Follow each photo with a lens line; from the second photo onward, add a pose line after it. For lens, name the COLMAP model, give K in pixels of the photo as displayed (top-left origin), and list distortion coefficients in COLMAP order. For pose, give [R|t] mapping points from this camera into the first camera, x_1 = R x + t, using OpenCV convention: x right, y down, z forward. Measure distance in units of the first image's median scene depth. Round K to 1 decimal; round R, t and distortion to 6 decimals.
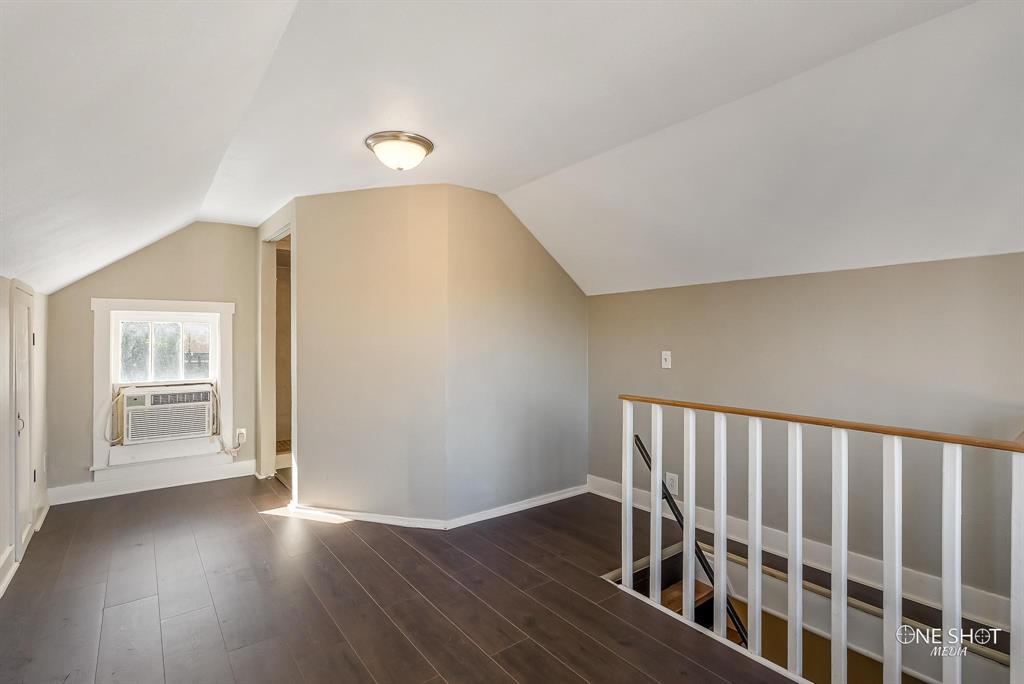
lens RADIAL K [[501.1, 0, 515.7], [0, 501.1, 340.6], [0, 0, 1]] dist [0.000002, -0.000083]
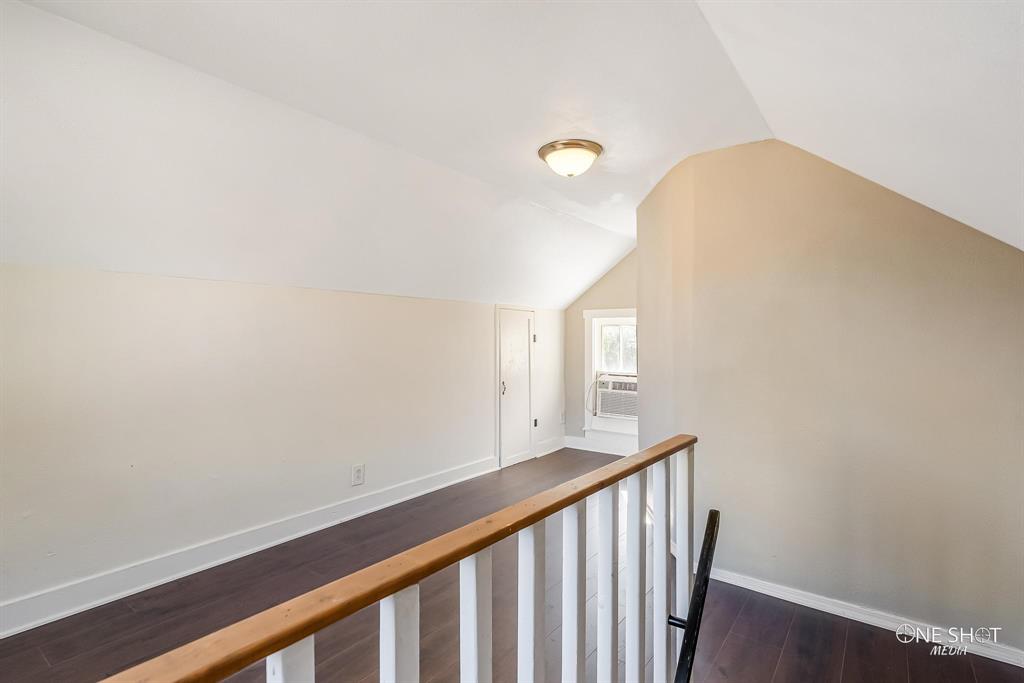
lens RADIAL K [[501.1, 0, 515.7], [0, 501.1, 340.1], [0, 0, 1]] dist [0.000002, -0.000083]
pose [[0.285922, 0.012470, -0.958172, 0.465185], [-0.011332, 0.999889, 0.009631, -0.010112], [0.958186, 0.008105, 0.286032, 0.394610]]
